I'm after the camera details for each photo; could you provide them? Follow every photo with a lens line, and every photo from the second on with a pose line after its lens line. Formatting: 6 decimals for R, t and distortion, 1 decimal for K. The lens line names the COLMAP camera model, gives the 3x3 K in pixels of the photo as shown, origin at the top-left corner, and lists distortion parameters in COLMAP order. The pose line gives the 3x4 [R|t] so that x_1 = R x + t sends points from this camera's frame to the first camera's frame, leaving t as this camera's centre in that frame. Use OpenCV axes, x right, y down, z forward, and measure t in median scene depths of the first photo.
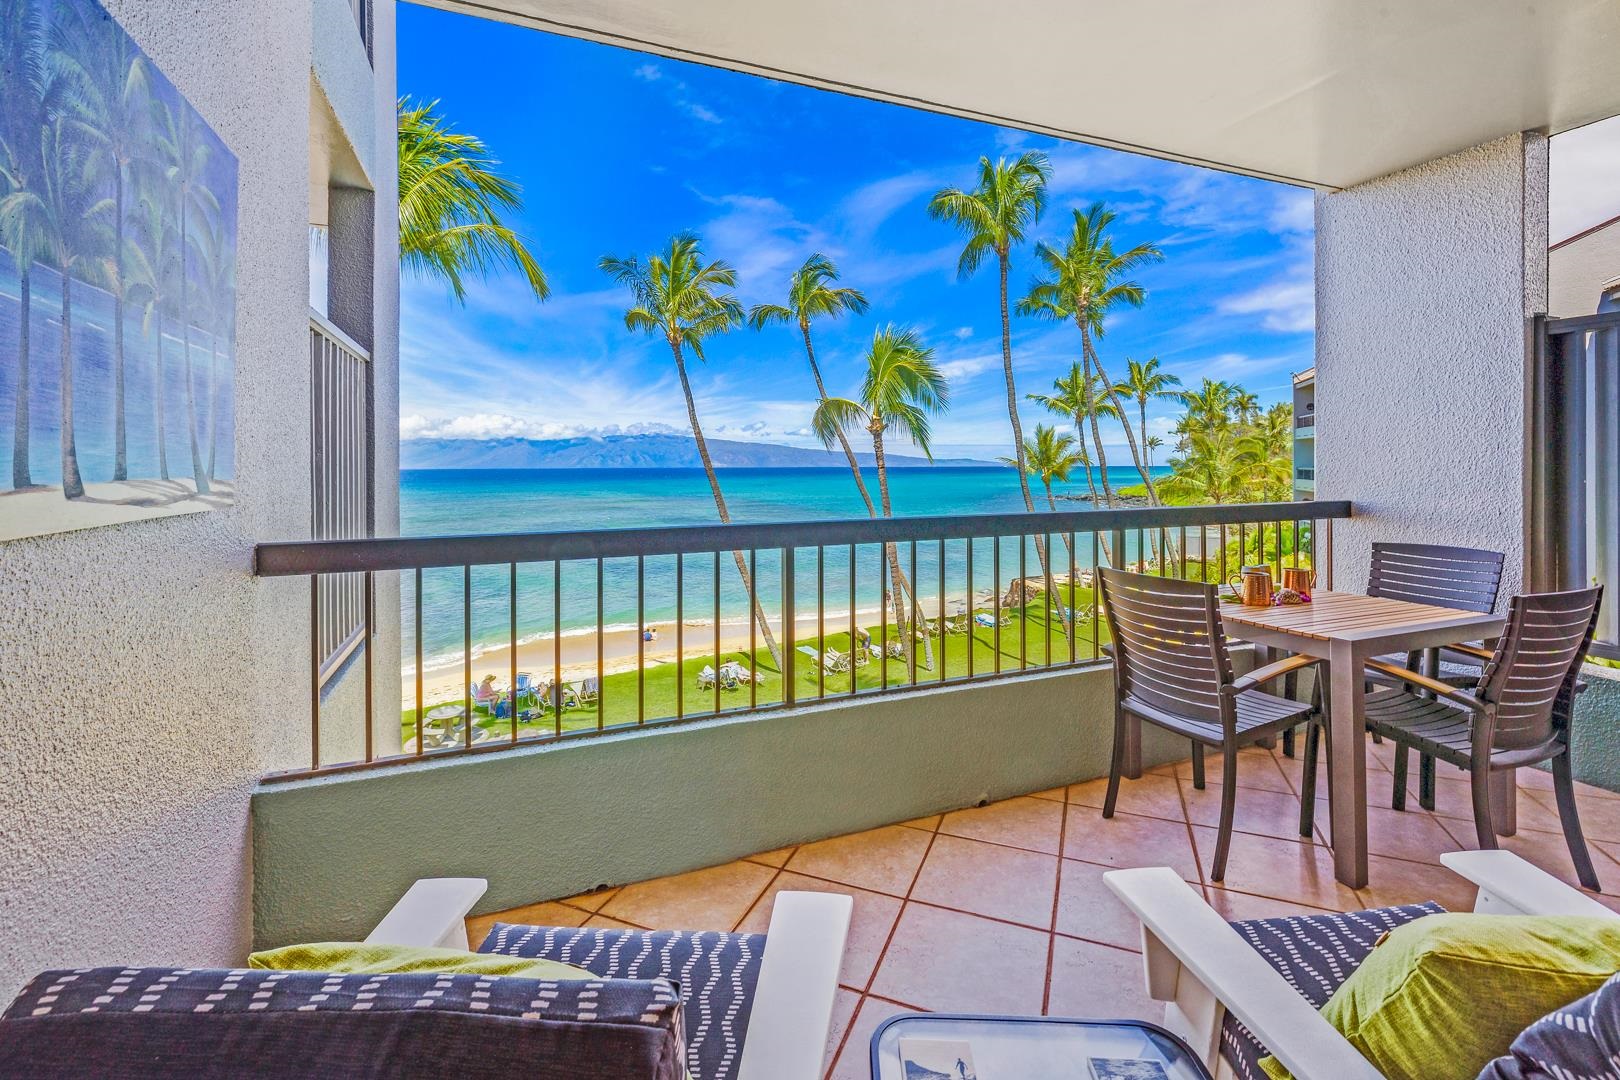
lens RADIAL K [[698.2, 0, 779.1], [0, 698.2, 455.2], [0, 0, 1]] dist [-0.000545, 0.000552]
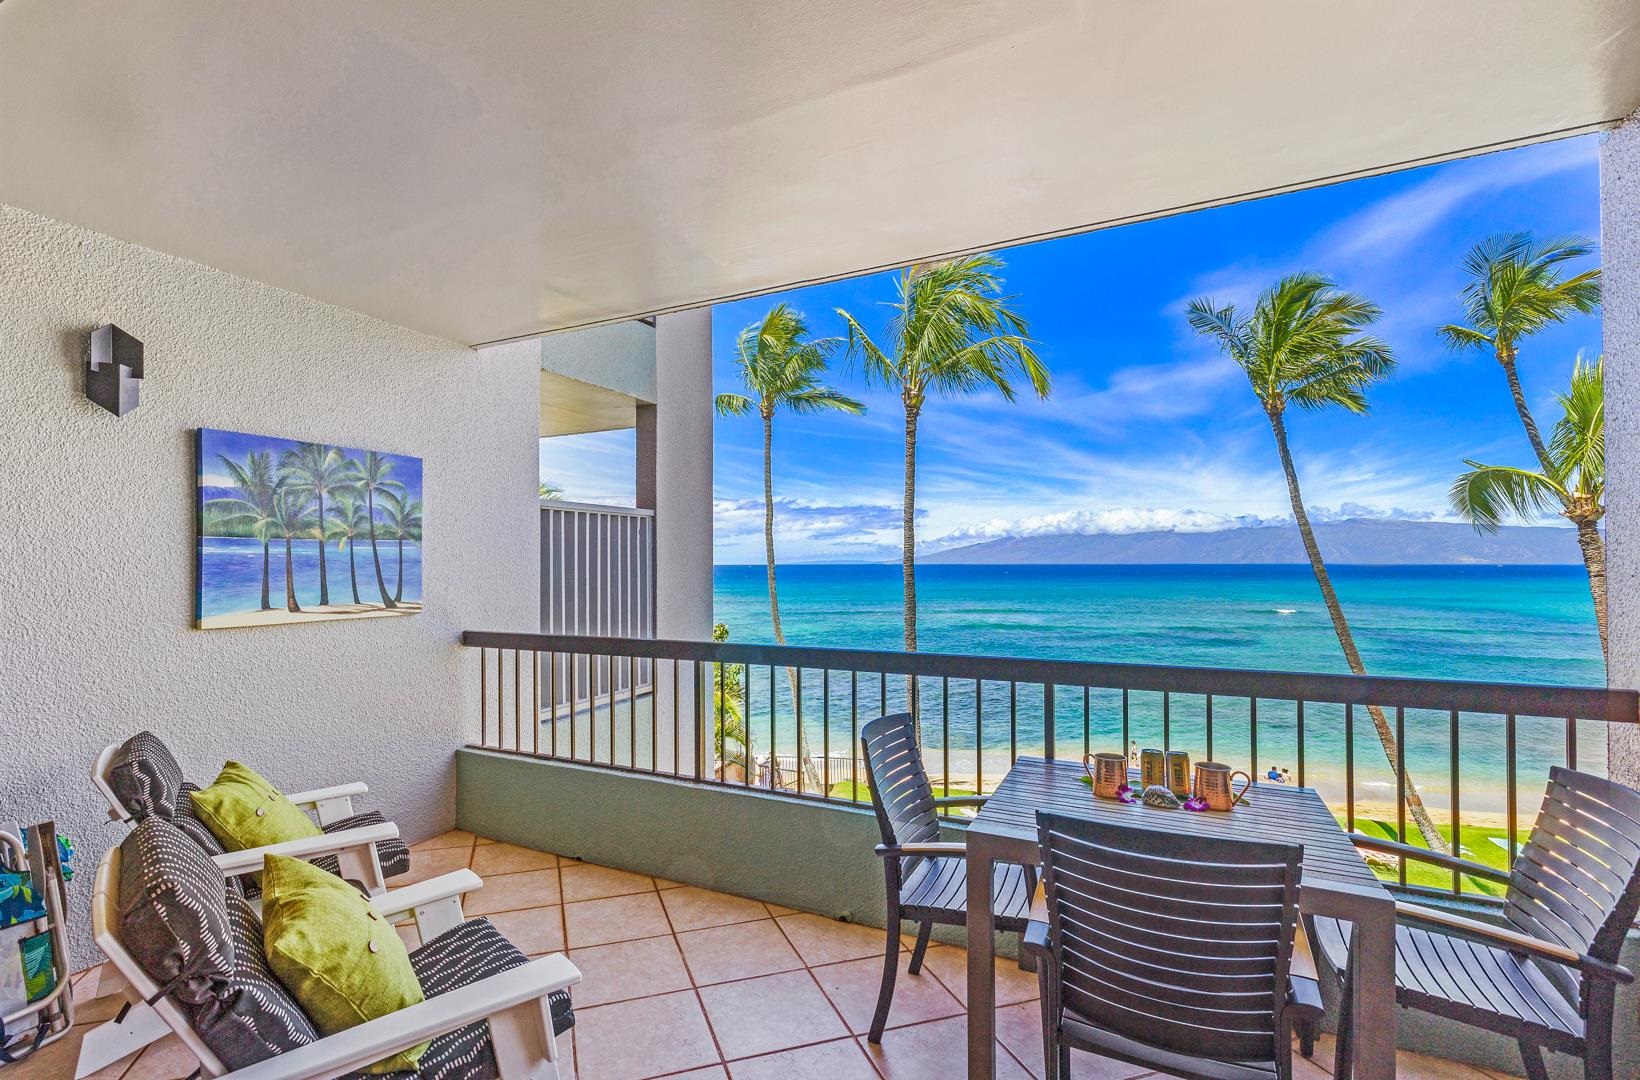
lens RADIAL K [[706.8, 0, 806.7], [0, 706.8, 567.3], [0, 0, 1]] dist [-0.000545, 0.000552]
pose [[0.665142, -0.002939, -0.746711, 0.160088], [0.022119, 0.999631, 0.015768, -0.007279], [0.746389, -0.027004, 0.664962, 0.041274]]
